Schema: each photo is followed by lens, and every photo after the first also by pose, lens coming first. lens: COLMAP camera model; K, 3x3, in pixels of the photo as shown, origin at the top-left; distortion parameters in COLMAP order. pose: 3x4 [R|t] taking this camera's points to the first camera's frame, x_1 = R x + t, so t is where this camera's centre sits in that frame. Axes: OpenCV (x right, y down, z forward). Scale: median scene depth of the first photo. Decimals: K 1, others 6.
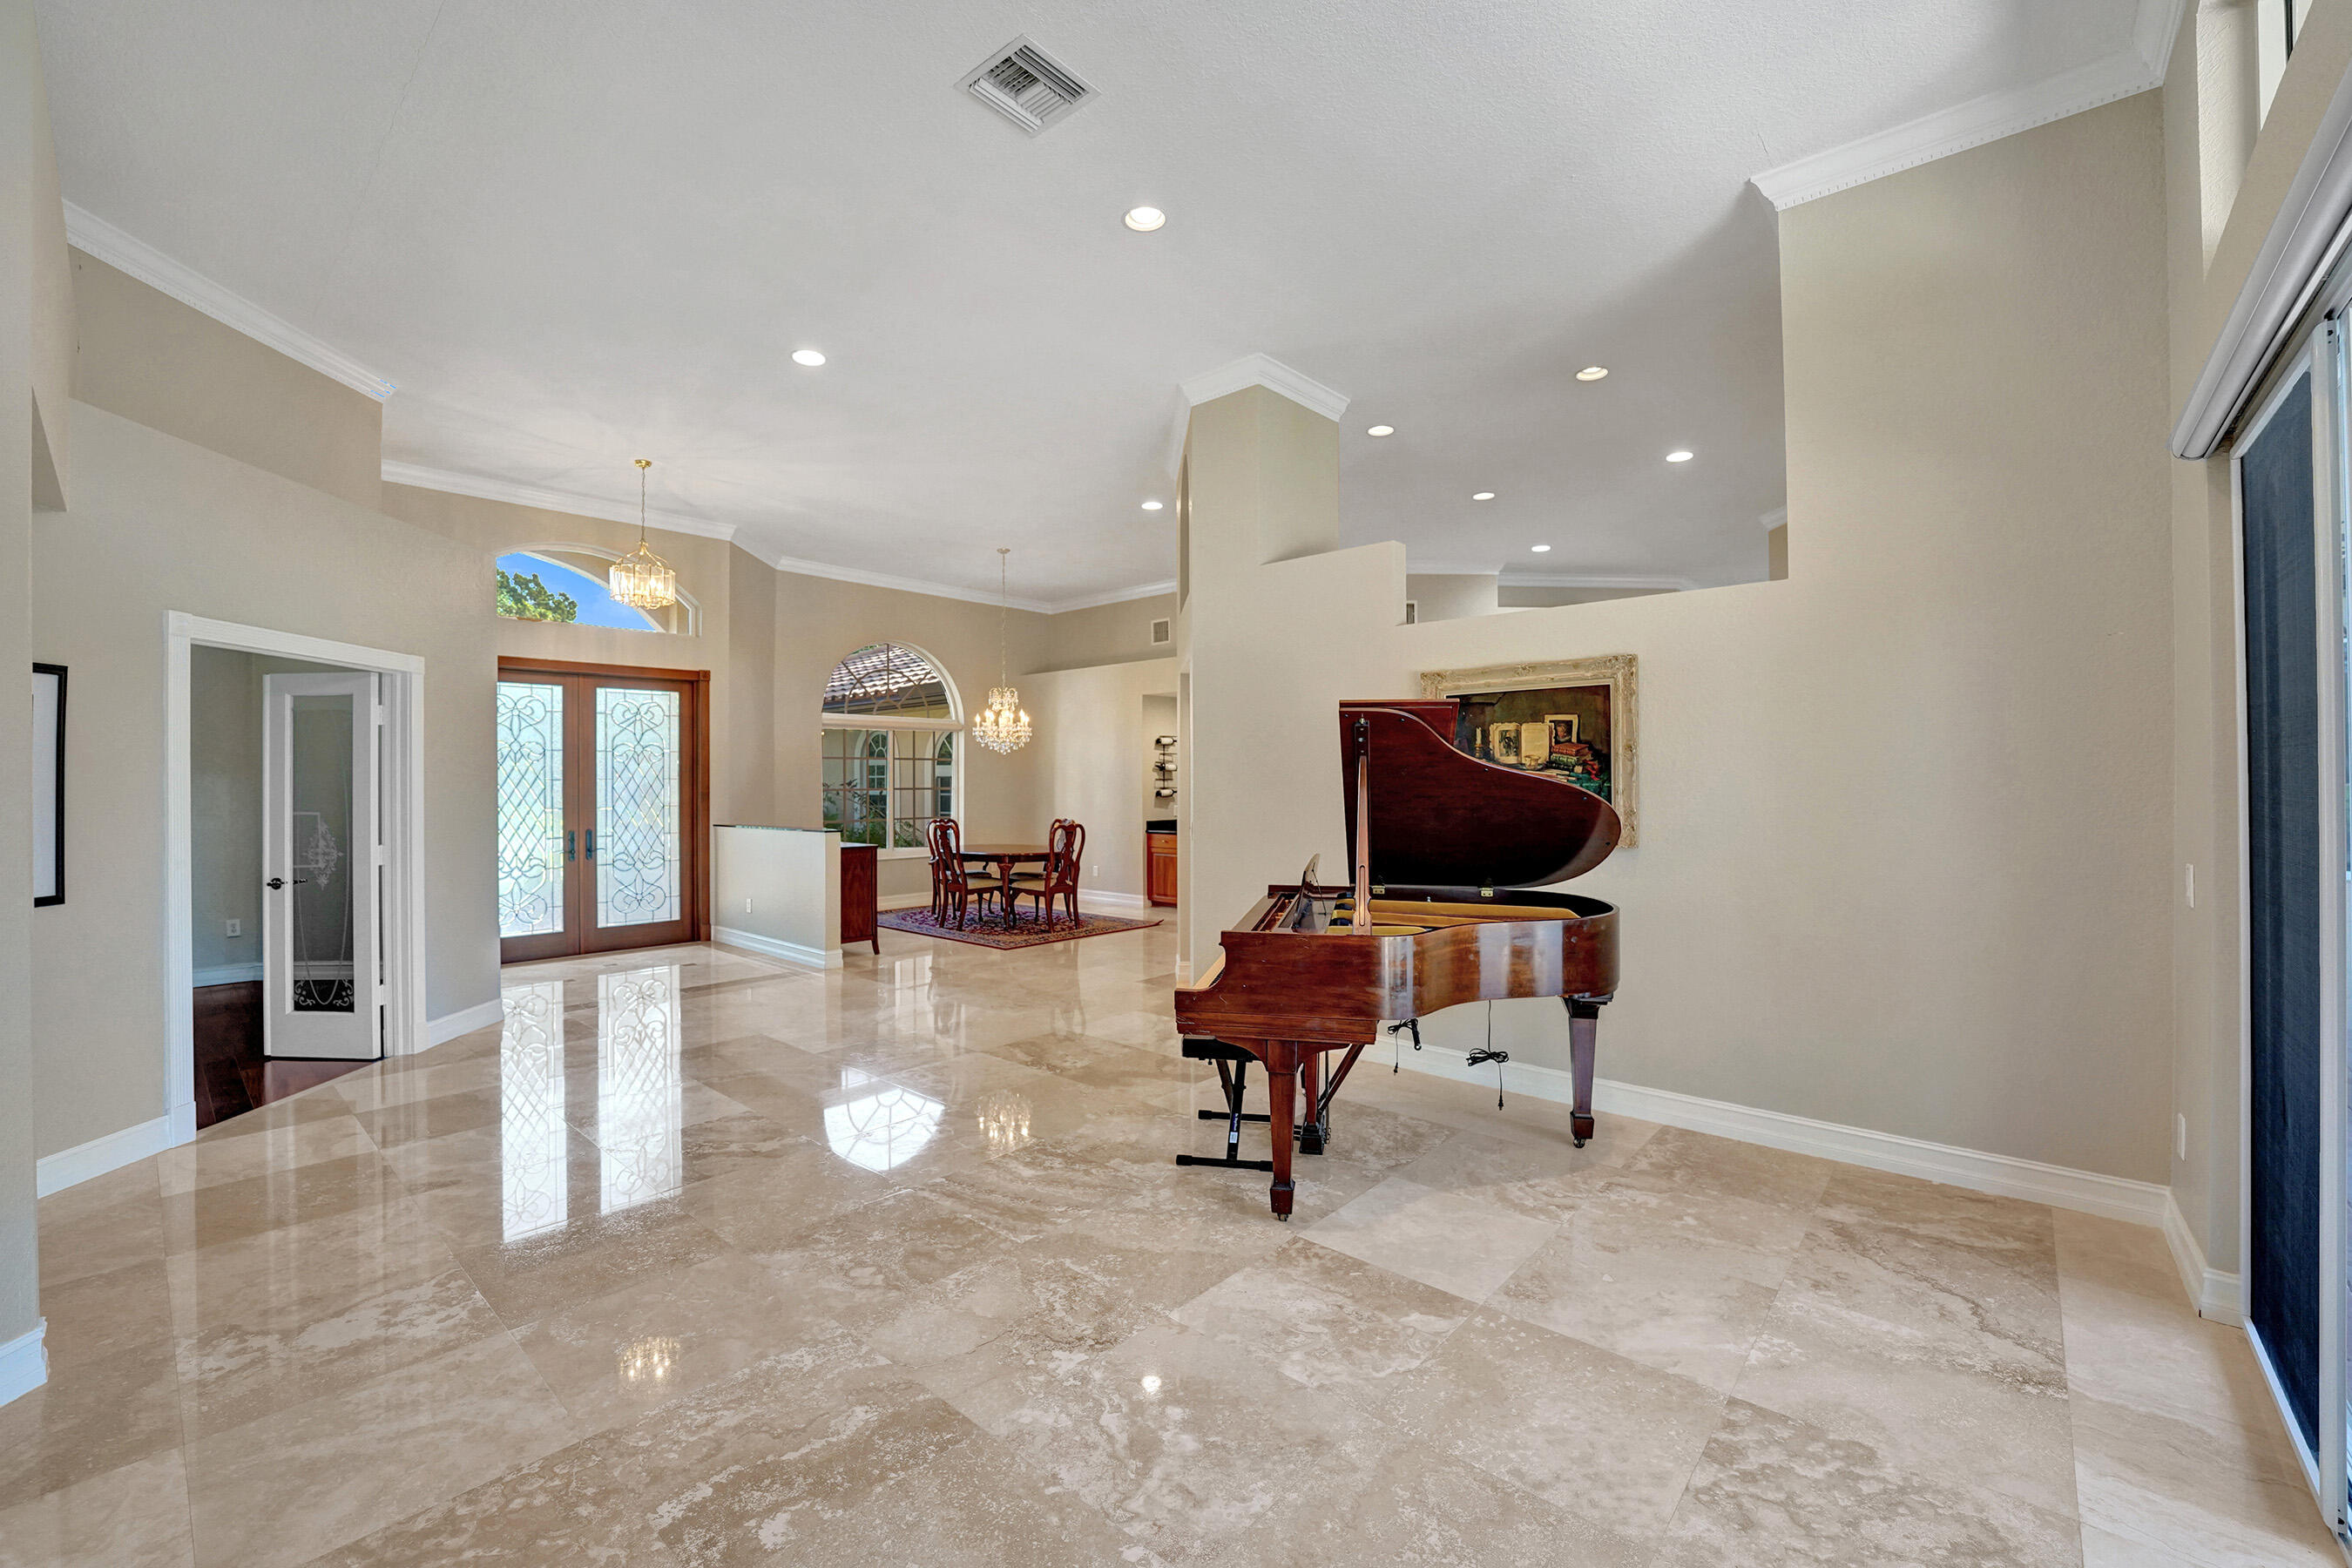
lens RADIAL K [[956.5, 0, 1176.0], [0, 956.5, 784.0], [0, 0, 1]] dist [-0.000183, -0.000004]
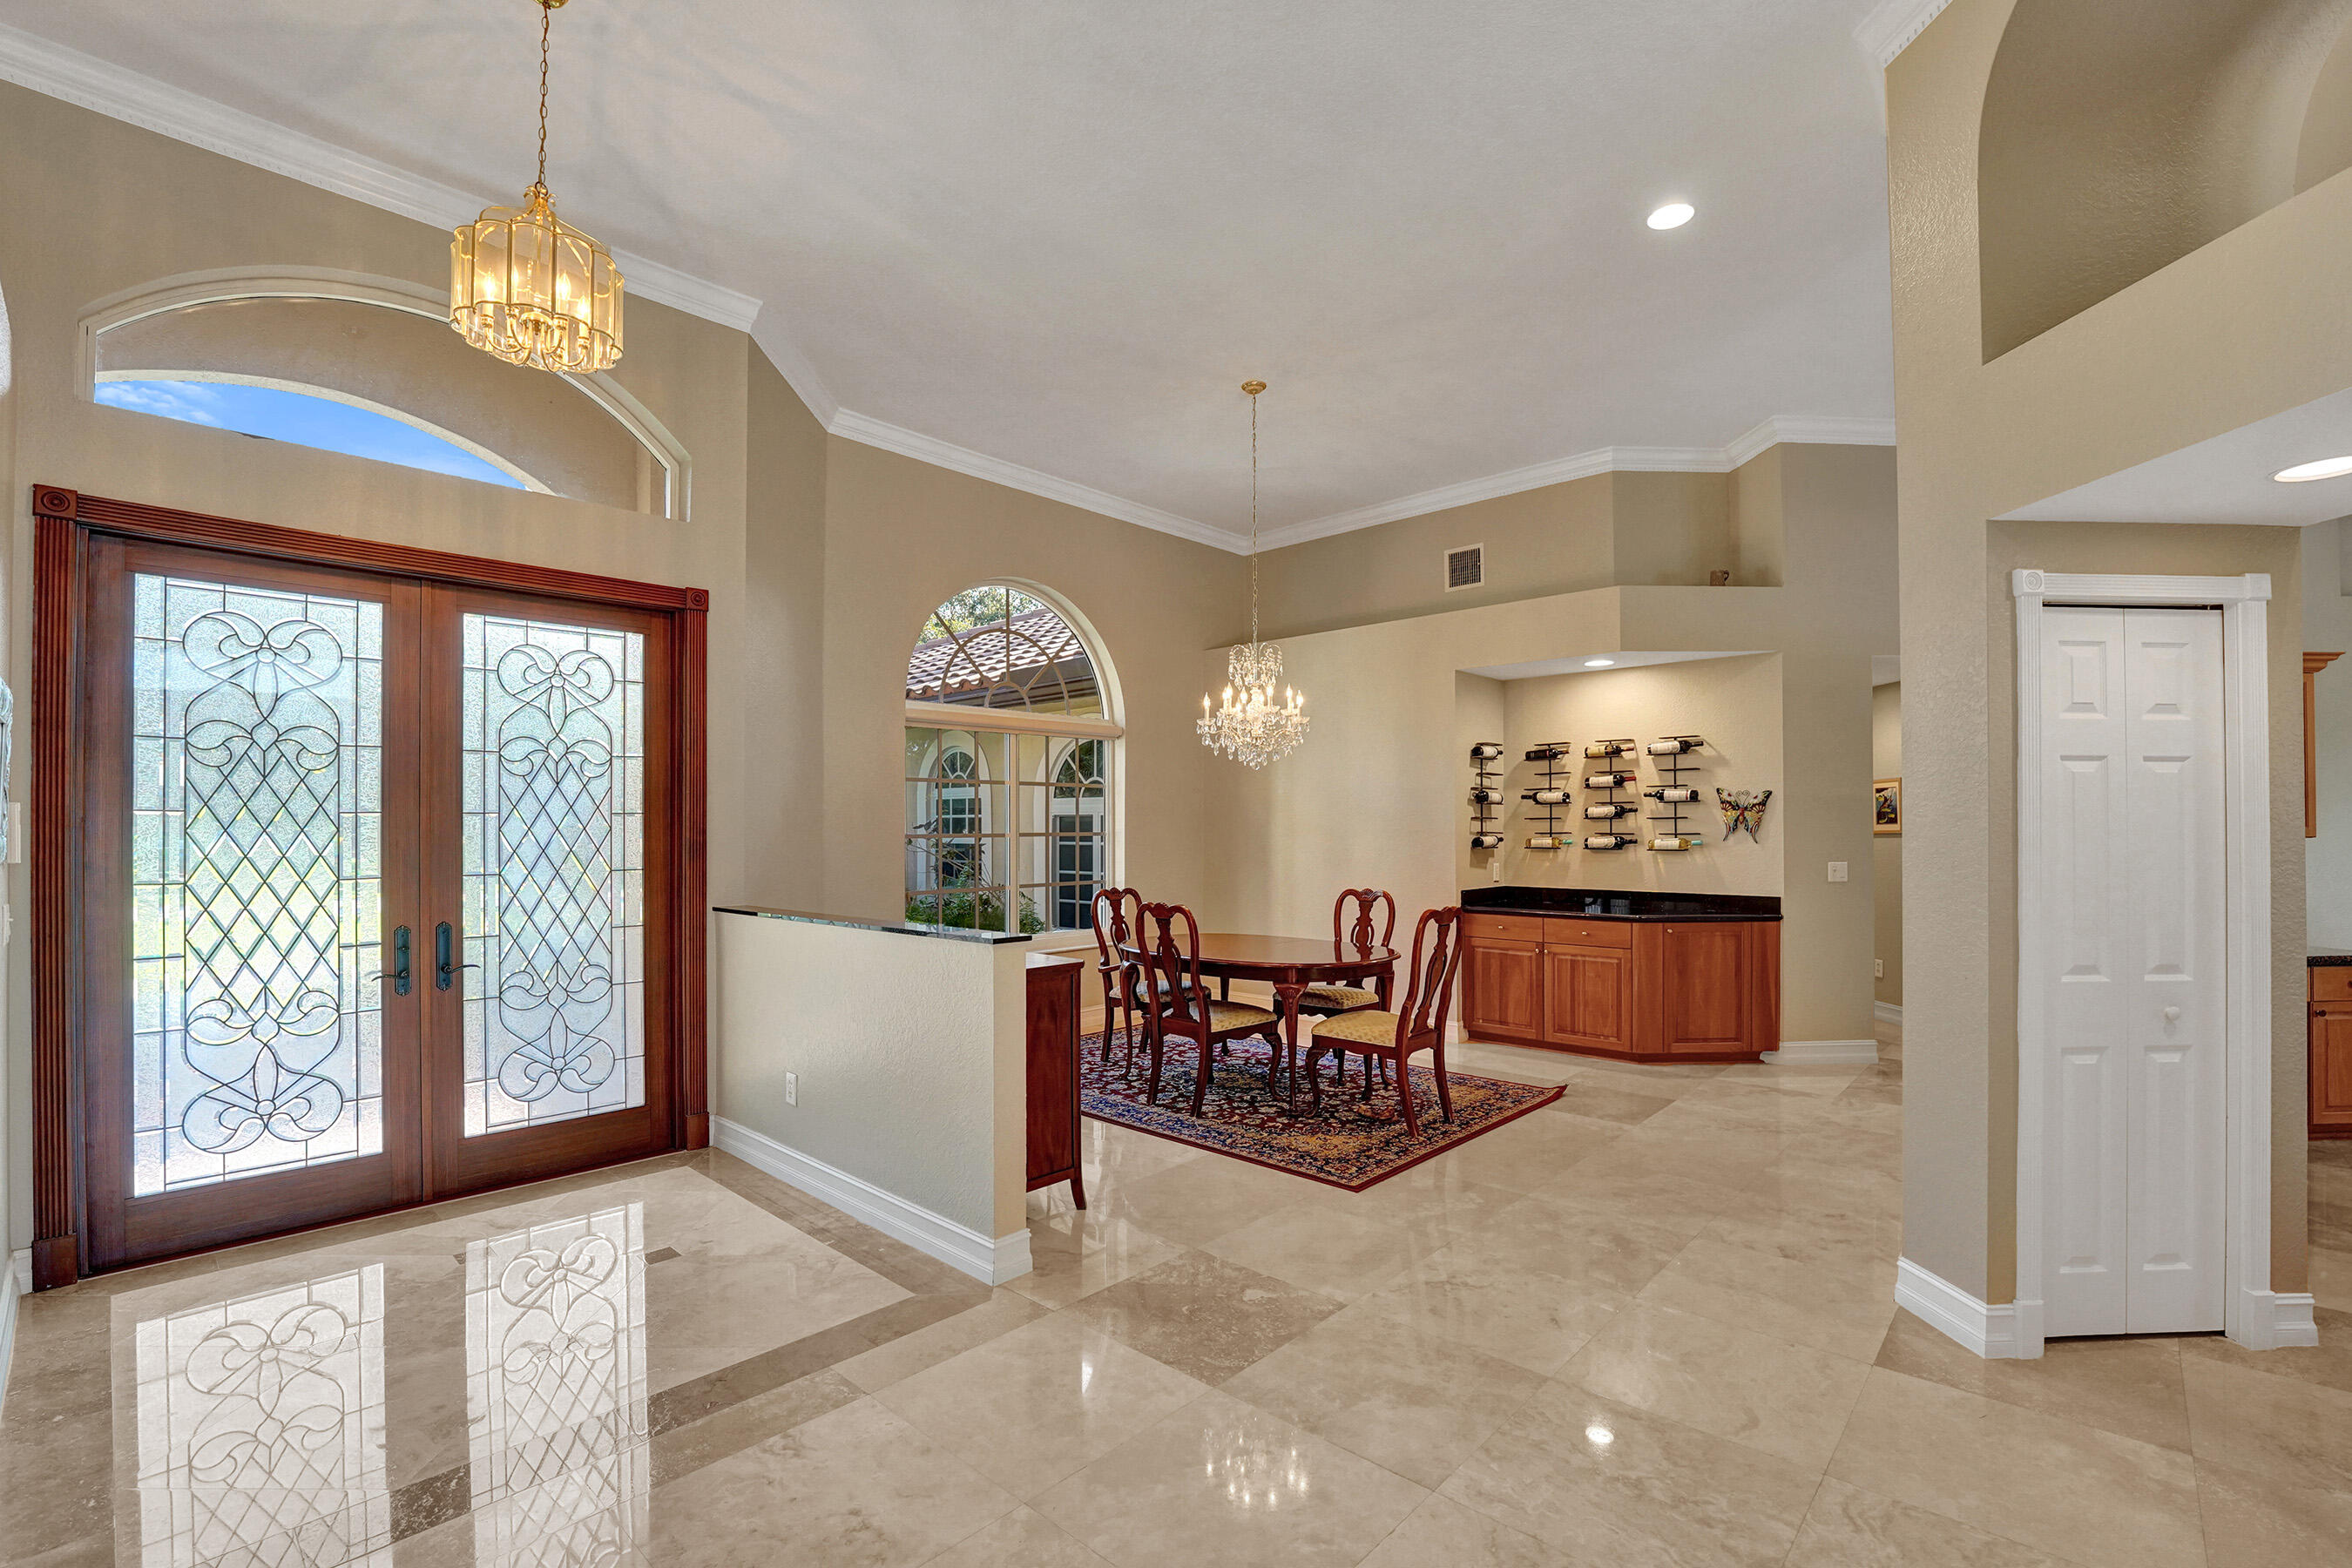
lens RADIAL K [[1056.7, 0, 1184.9], [0, 1056.7, 817.6], [0, 0, 1]] dist [-0.002165, -0.000283]
pose [[0.999675, -0.001436, -0.025448, -0.236174], [0.001141, 0.999932, -0.011604, 0.003170], [0.025463, 0.011572, 0.999609, 0.480199]]
